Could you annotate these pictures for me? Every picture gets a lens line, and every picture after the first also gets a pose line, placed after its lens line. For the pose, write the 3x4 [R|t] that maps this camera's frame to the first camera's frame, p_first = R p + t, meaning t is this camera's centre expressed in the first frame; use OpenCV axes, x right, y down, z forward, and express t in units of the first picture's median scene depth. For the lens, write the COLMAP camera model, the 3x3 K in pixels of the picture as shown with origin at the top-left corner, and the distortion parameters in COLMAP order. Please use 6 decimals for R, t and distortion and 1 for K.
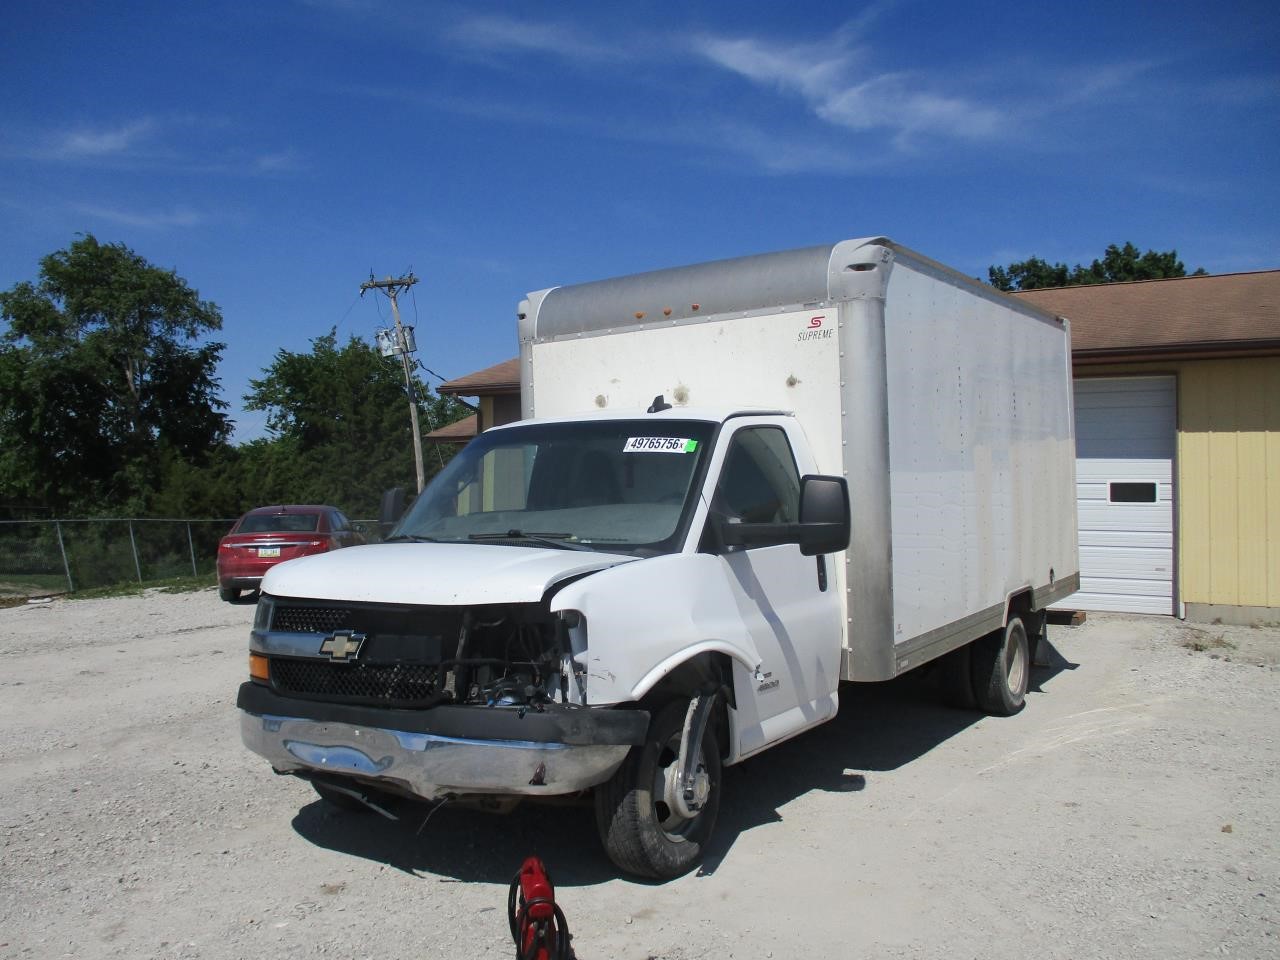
lens RADIAL K [[1028.8, 0, 640.0], [0, 1028.8, 480.0], [0, 0, 1]] dist [0.024145, -0.057113]
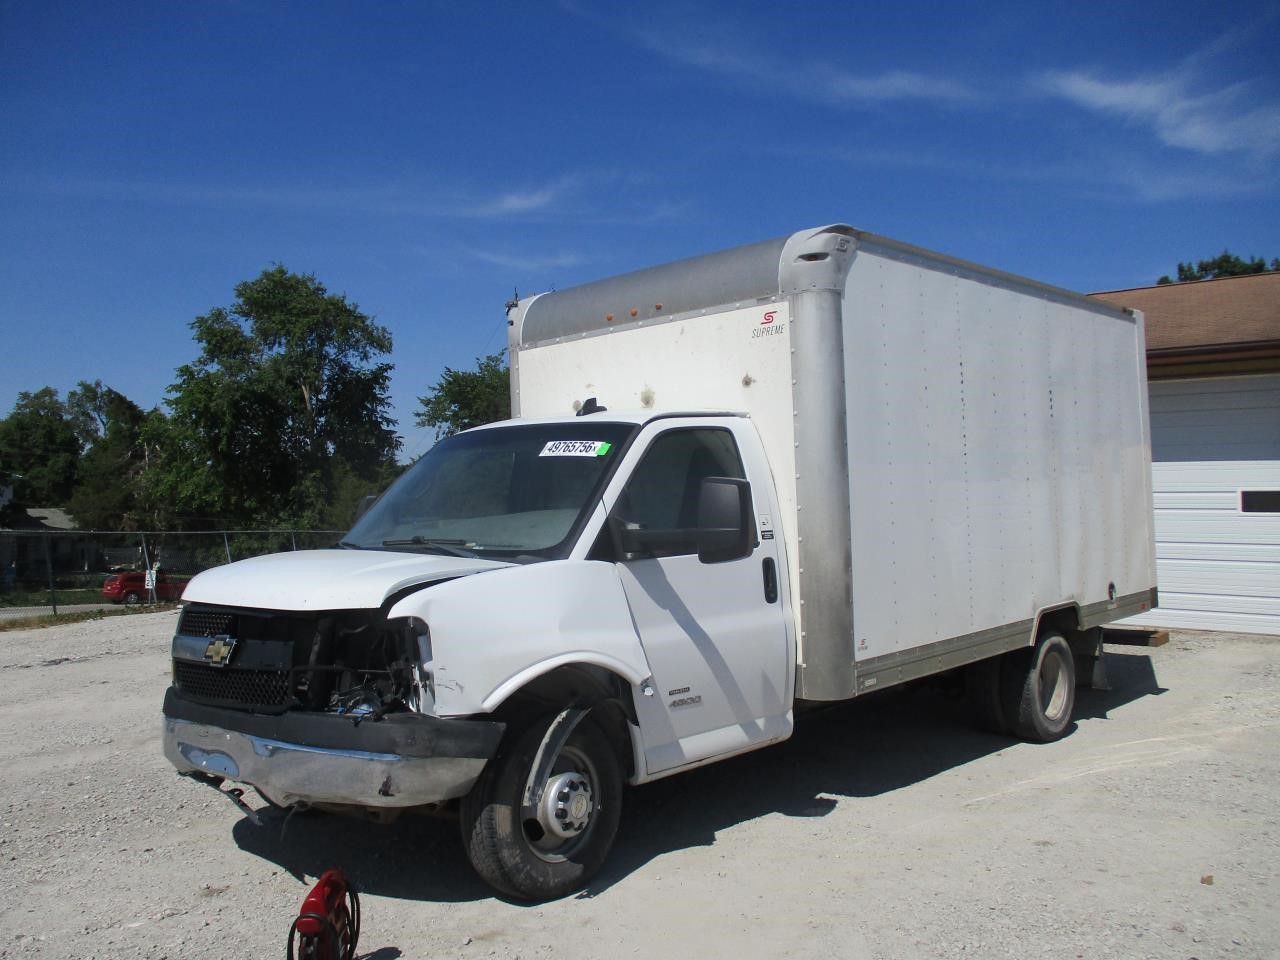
lens RADIAL K [[1028.1, 0, 639.5], [0, 1028.1, 491.9], [0, 0, 1]] dist [0.033537, -0.059309]
pose [[0.988254, -0.003722, -0.152772, 0.199720], [0.003597, 0.999993, -0.001093, 0.006959], [0.152775, 0.000531, 0.988261, 0.050709]]
